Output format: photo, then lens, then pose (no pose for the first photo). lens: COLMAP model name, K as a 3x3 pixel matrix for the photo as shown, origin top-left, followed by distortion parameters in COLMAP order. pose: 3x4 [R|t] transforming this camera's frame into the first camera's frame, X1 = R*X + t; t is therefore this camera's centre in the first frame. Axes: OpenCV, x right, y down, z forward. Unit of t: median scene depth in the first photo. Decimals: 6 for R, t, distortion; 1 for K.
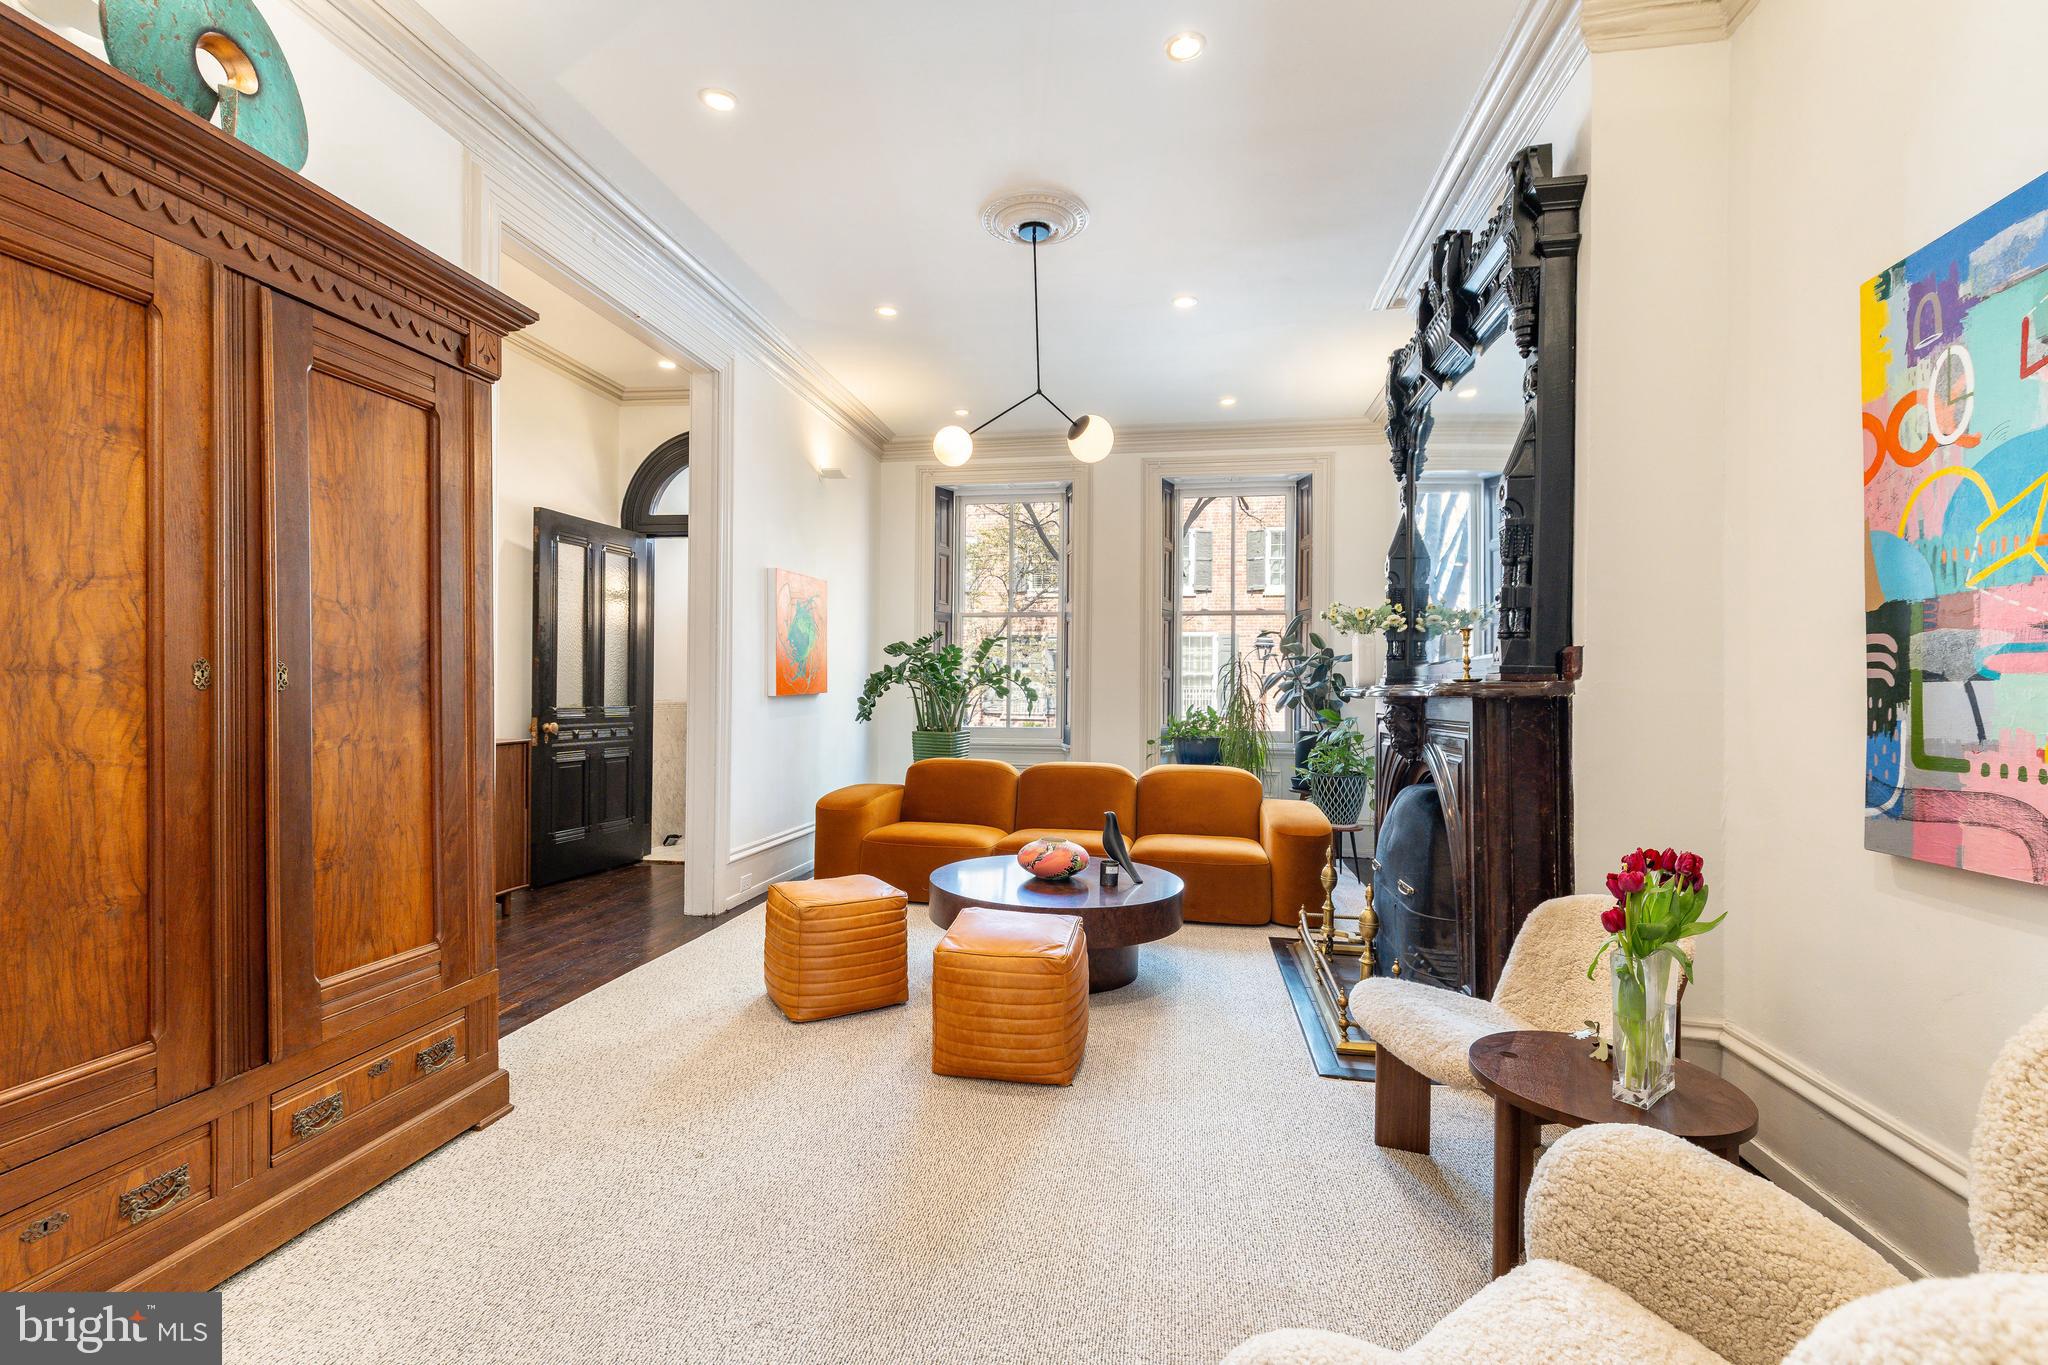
lens RADIAL K [[925.4, 0, 1181.9], [0, 925.4, 676.9], [0, 0, 1]] dist [0.006869, -0.001397]
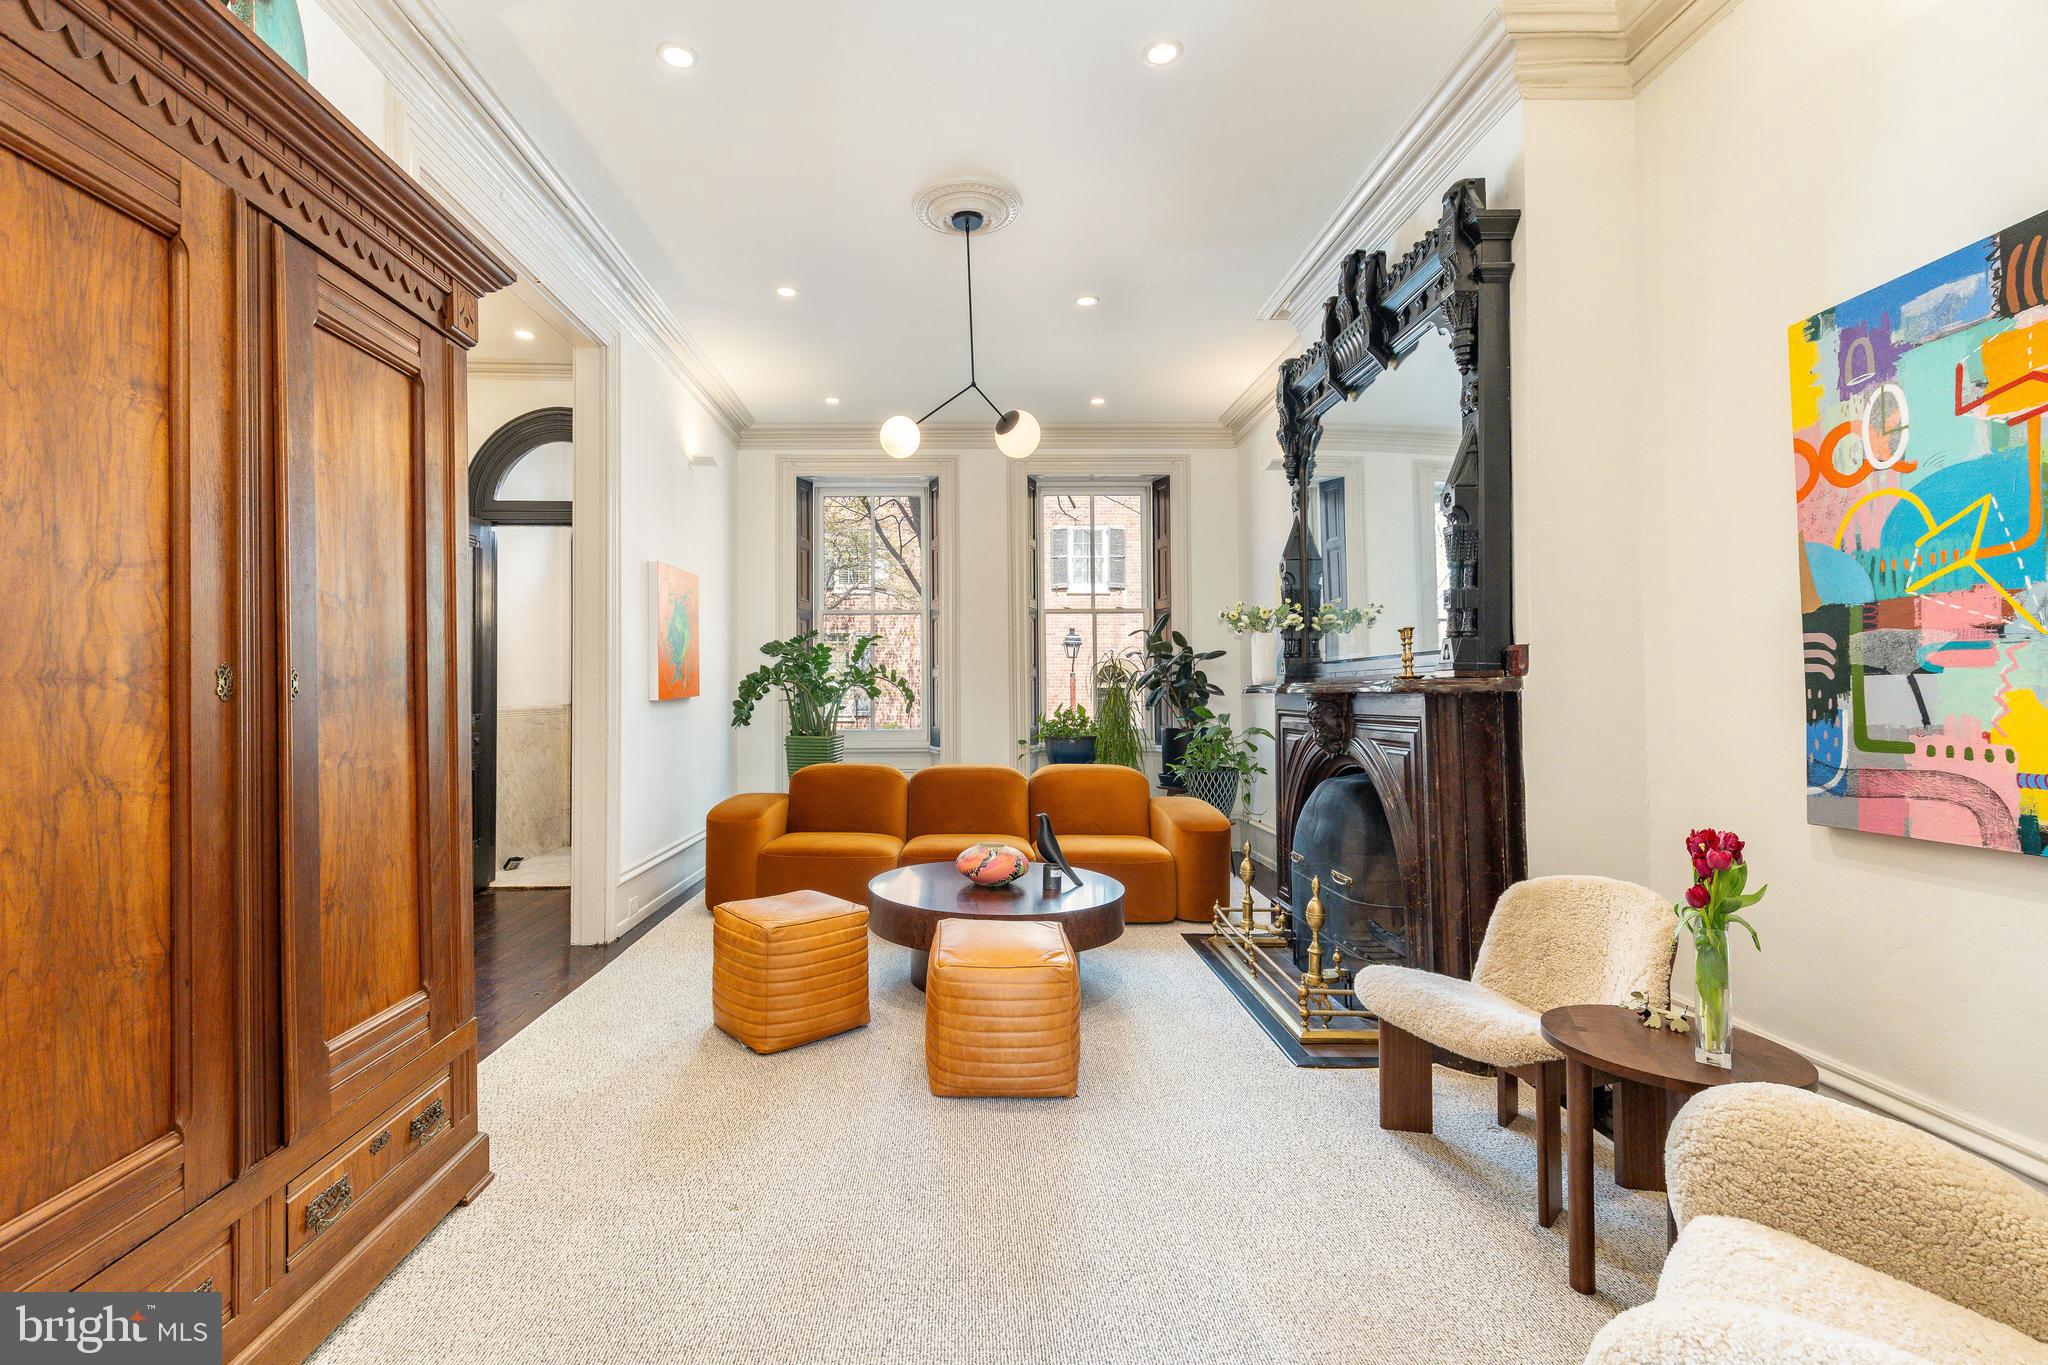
lens RADIAL K [[925.4, 0, 1132.2], [0, 925.4, 658.4], [0, 0, 1]] dist [0.006869, -0.001397]
pose [[0.984913, -0.004681, 0.172988, -0.275464], [0.007812, 0.999818, -0.017424, -0.002210], [-0.172875, 0.018512, 0.984770, 0.027135]]
